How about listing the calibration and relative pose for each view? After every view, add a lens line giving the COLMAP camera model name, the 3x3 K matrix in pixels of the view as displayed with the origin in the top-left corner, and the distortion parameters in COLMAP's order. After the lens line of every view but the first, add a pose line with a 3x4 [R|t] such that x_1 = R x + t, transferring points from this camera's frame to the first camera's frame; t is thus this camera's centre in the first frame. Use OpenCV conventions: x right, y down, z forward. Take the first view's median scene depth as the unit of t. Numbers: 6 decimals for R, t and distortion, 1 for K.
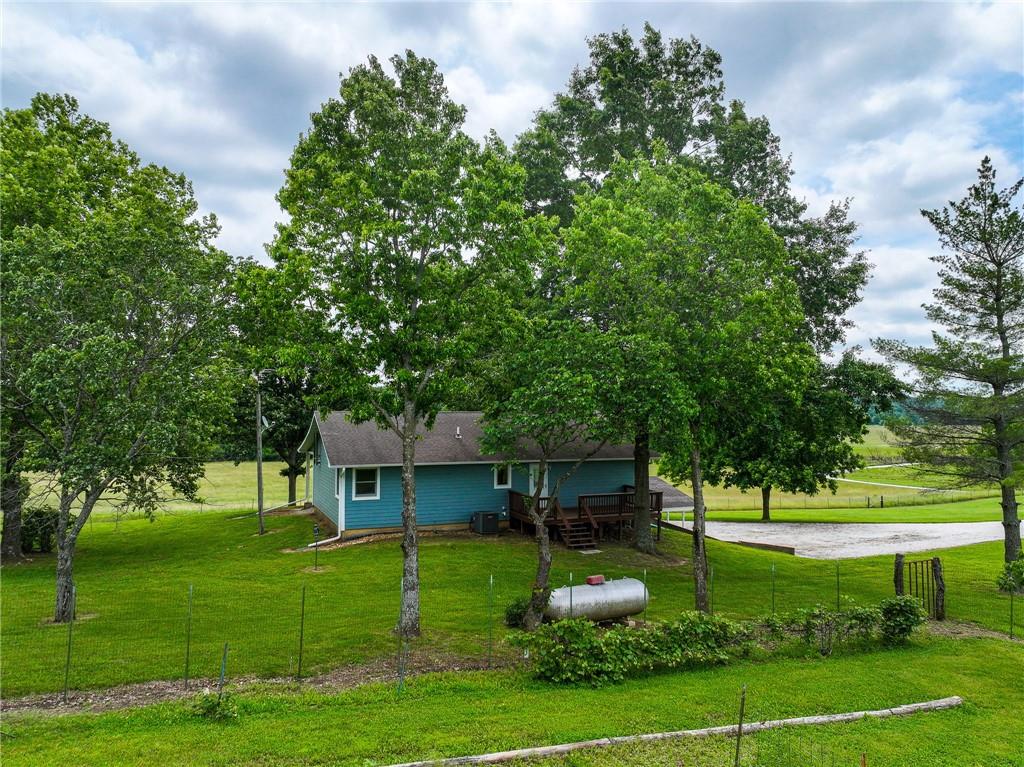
lens RADIAL K [[717.6, 0, 516.4], [0, 717.6, 381.1], [0, 0, 1]] dist [0.005399, -0.001750]
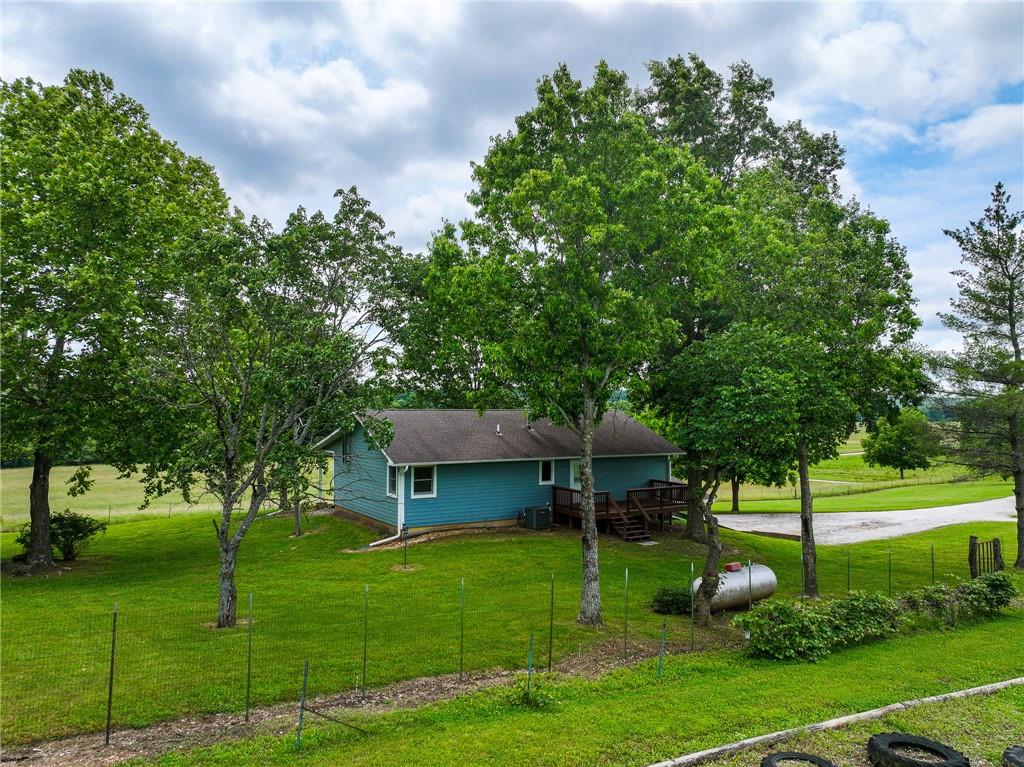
lens RADIAL K [[717.6, 0, 516.4], [0, 717.6, 381.1], [0, 0, 1]] dist [0.005399, -0.001750]
pose [[0.989764, 0.005295, 0.142616, -0.231961], [-0.005728, 0.999980, 0.002620, -0.000251], [-0.142599, -0.003410, 0.989775, -0.005852]]
